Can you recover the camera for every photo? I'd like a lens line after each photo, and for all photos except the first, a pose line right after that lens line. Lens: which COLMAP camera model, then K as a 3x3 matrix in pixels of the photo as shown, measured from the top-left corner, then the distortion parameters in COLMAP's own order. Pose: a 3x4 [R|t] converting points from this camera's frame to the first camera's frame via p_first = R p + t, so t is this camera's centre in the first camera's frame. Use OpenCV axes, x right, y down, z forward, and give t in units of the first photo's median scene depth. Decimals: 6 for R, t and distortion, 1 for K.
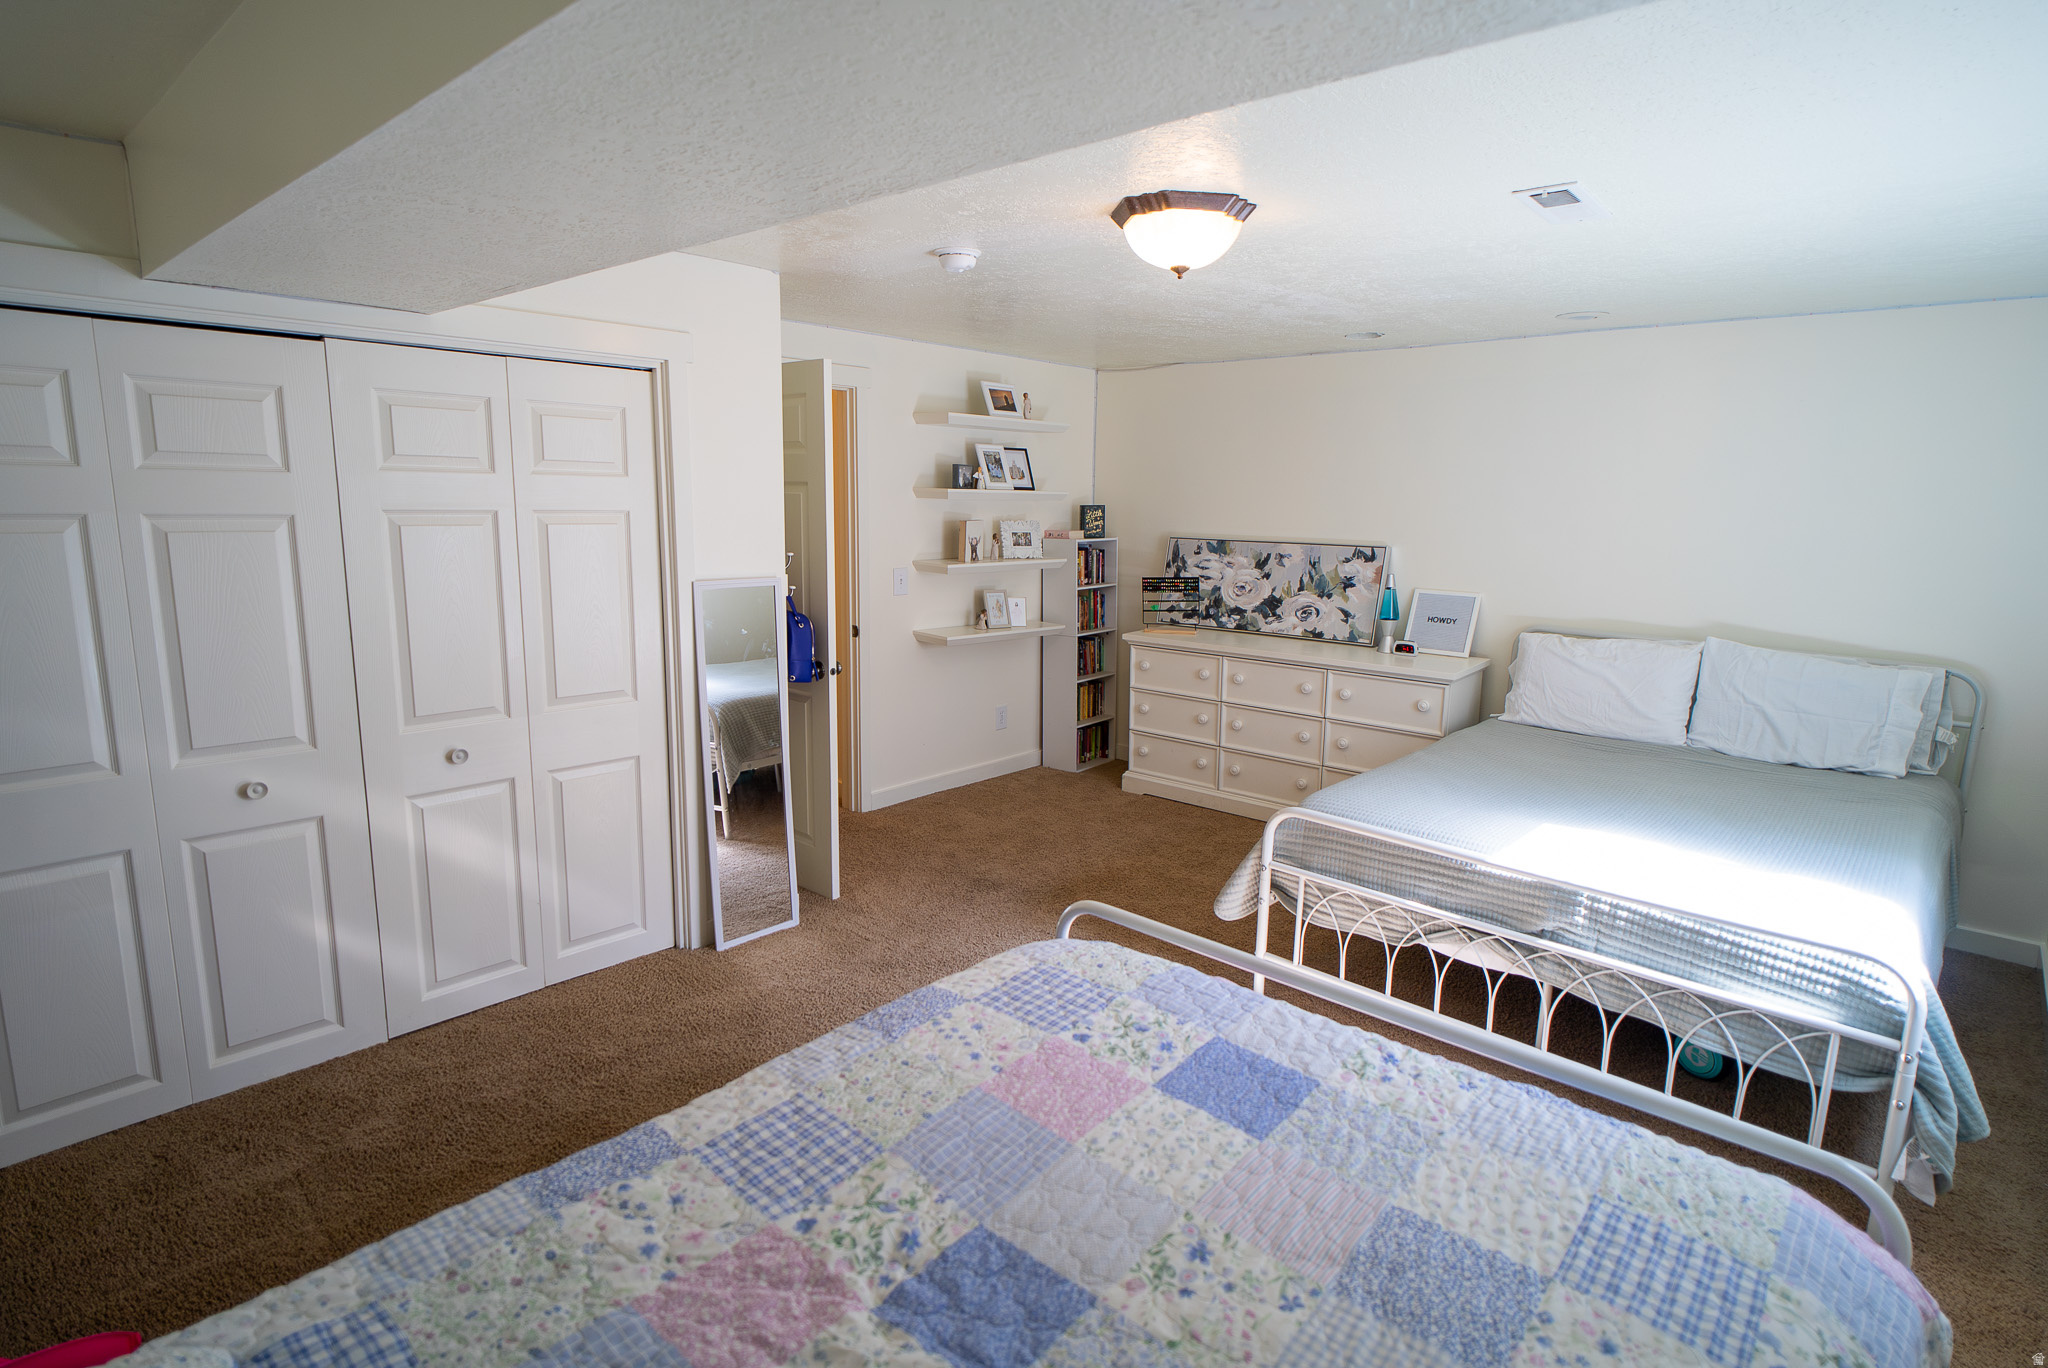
lens RADIAL K [[1069.4, 0, 1018.9], [0, 1069.4, 679.2], [0, 0, 1]] dist [-0.008441, 0.000914]
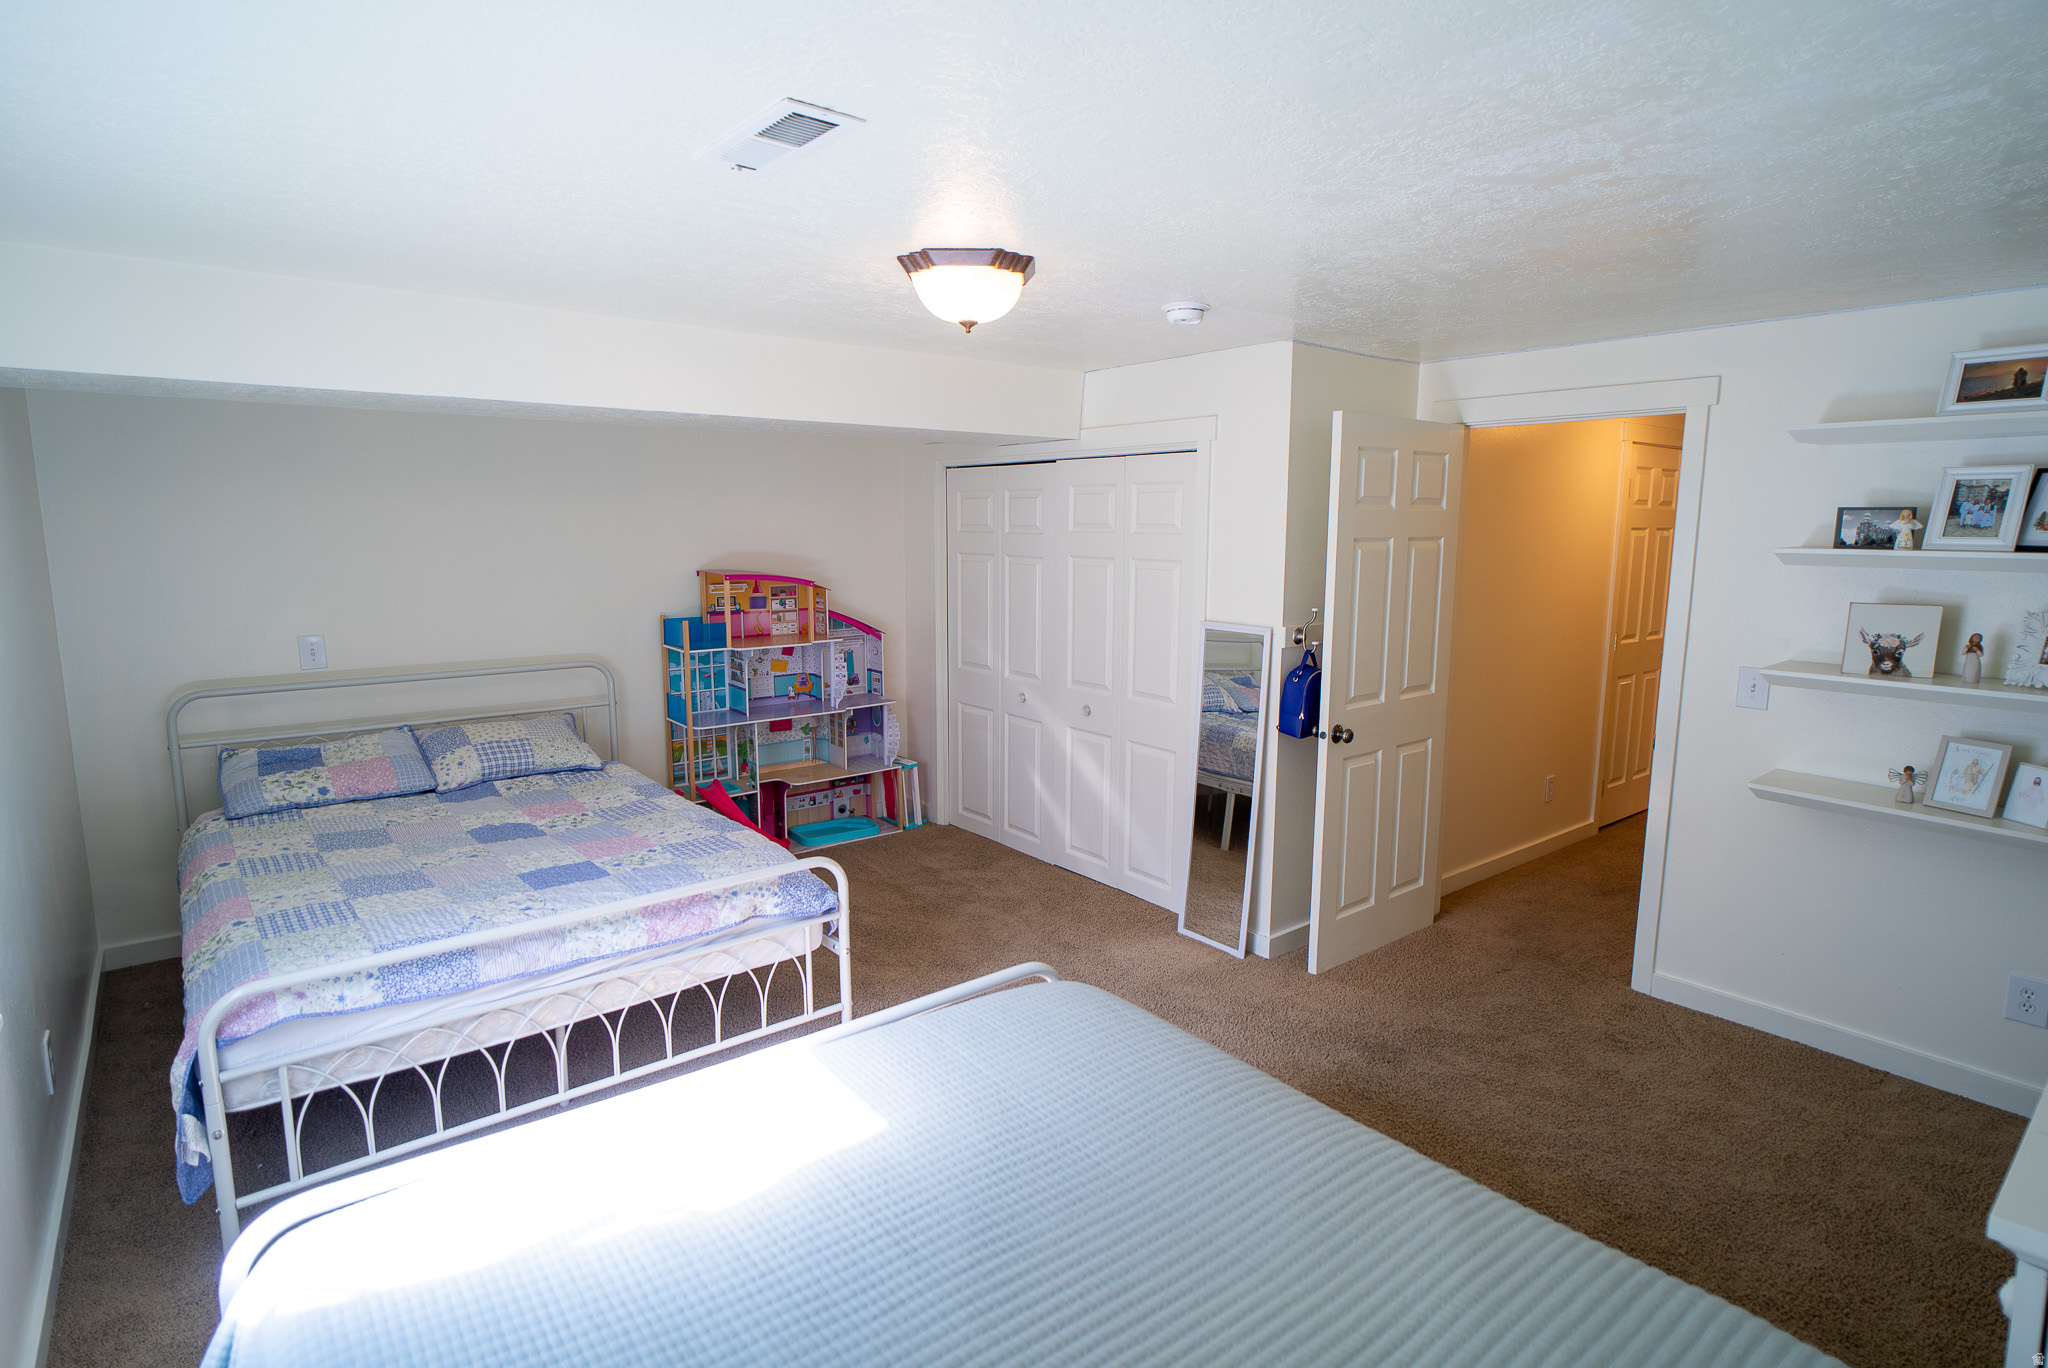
lens RADIAL K [[1069.4, 0, 1018.0], [0, 1069.4, 690.6], [0, 0, 1]] dist [-0.008441, 0.000914]
pose [[-0.176231, 0.133613, -0.975239, 1.588986], [-0.176122, 0.970477, 0.164787, -0.306016], [0.968464, 0.200802, -0.147496, 1.749555]]
